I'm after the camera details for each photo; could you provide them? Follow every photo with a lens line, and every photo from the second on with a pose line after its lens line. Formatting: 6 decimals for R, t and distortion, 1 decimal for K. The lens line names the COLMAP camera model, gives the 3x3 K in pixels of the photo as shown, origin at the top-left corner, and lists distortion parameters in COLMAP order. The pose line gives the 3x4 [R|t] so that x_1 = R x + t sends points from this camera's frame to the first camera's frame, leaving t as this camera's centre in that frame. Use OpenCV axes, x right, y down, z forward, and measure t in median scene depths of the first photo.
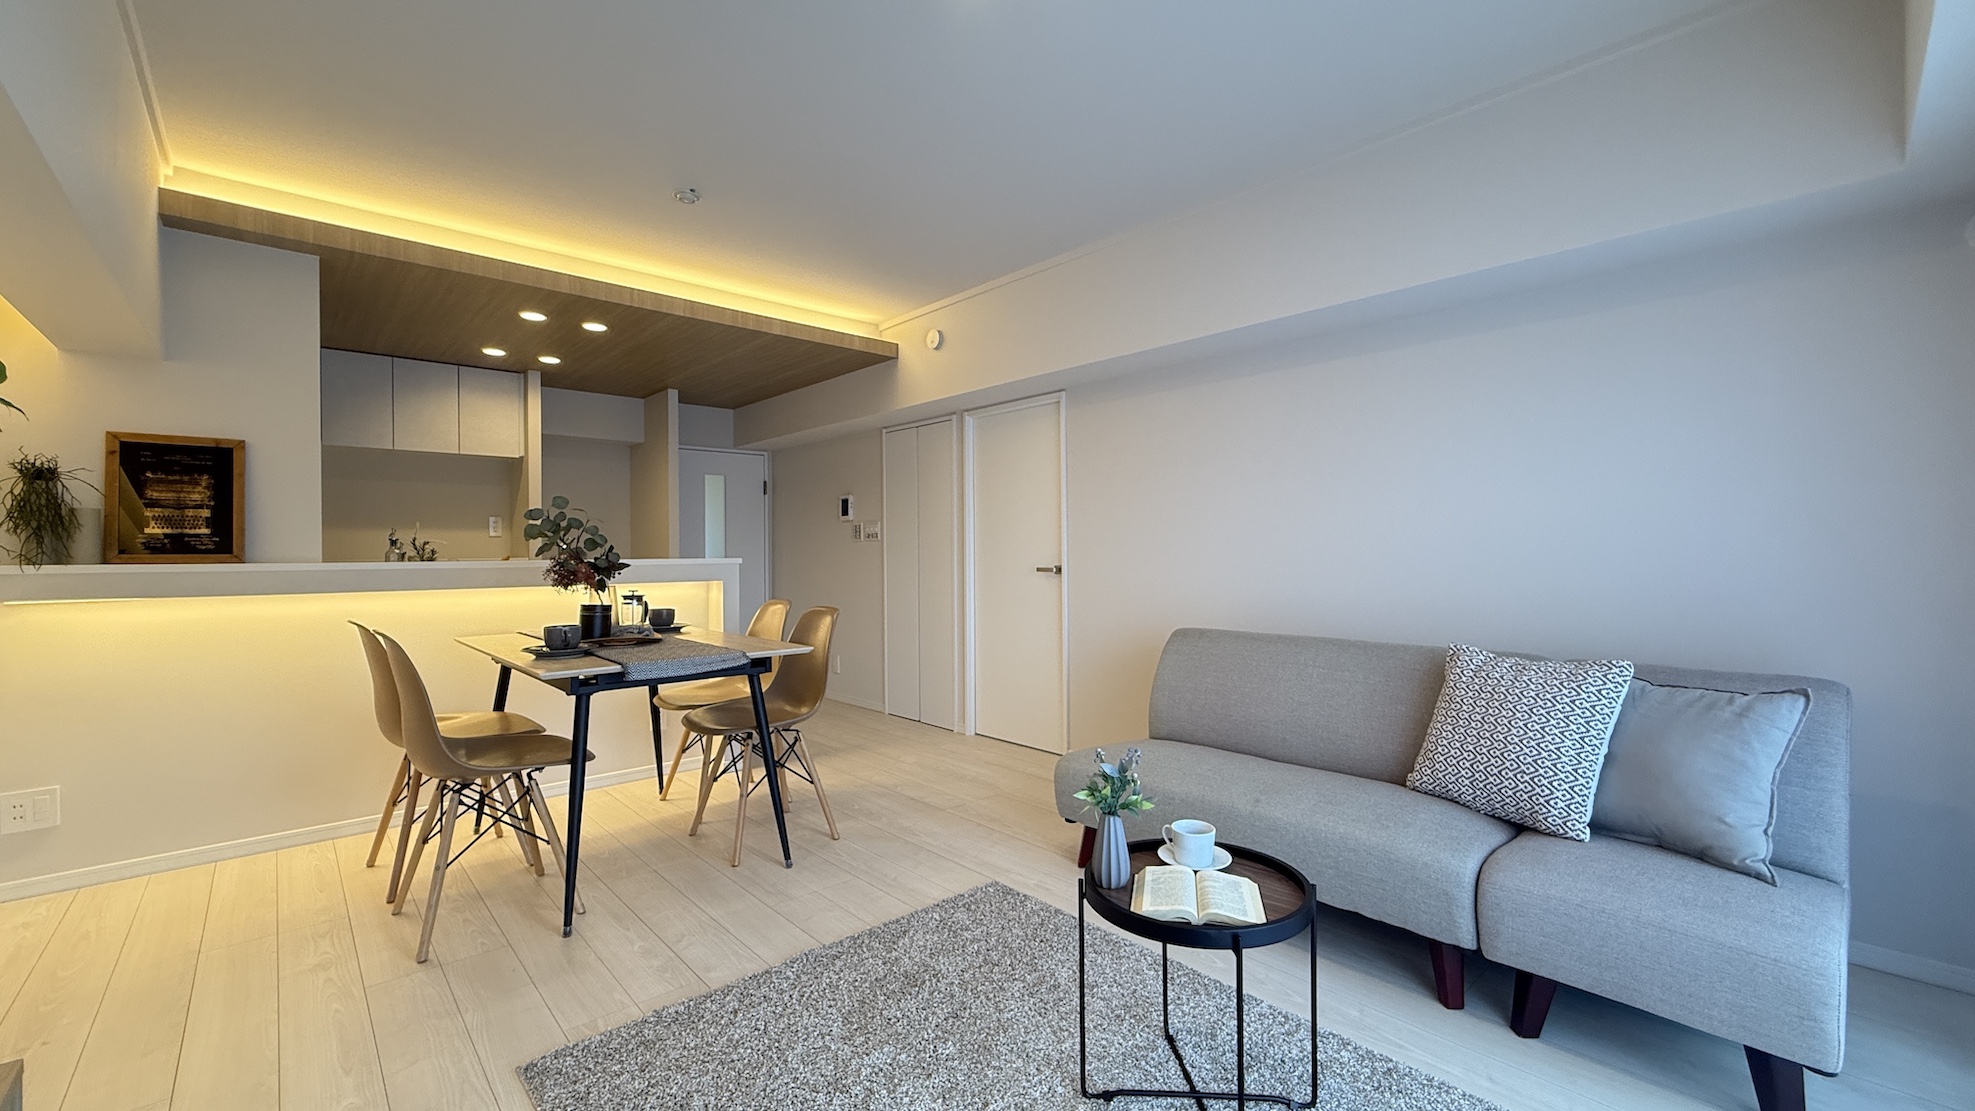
lens RADIAL K [[788.0, 0, 984.7], [0, 788.0, 553.3], [0, 0, 1]] dist [-0.001614, 0.000105]
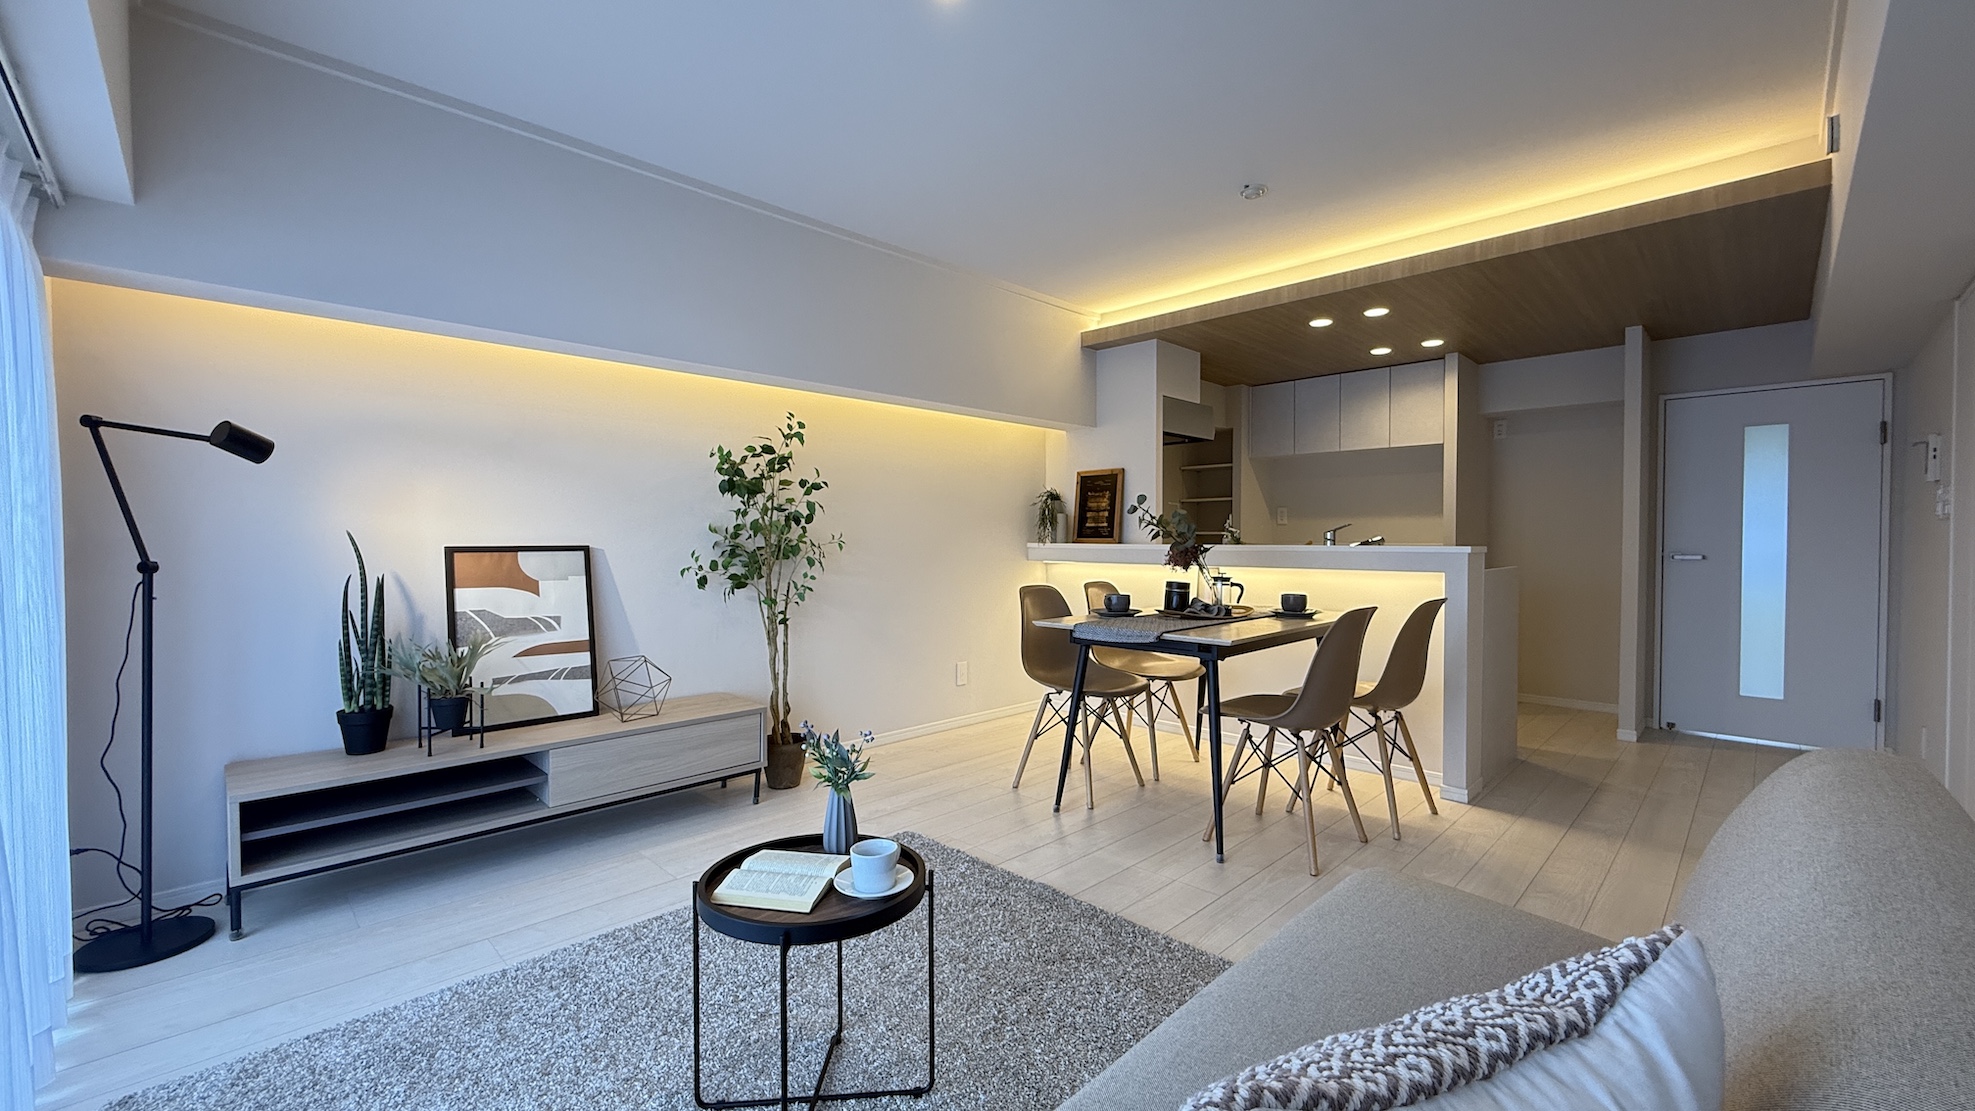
lens RADIAL K [[788.0, 0, 984.7], [0, 788.0, 553.3], [0, 0, 1]] dist [-0.001614, 0.000105]
pose [[0.048080, 0.026355, -0.998496, 0.686027], [-0.002261, 0.999652, 0.026277, -0.009731], [0.998841, 0.000995, 0.048123, 0.642431]]
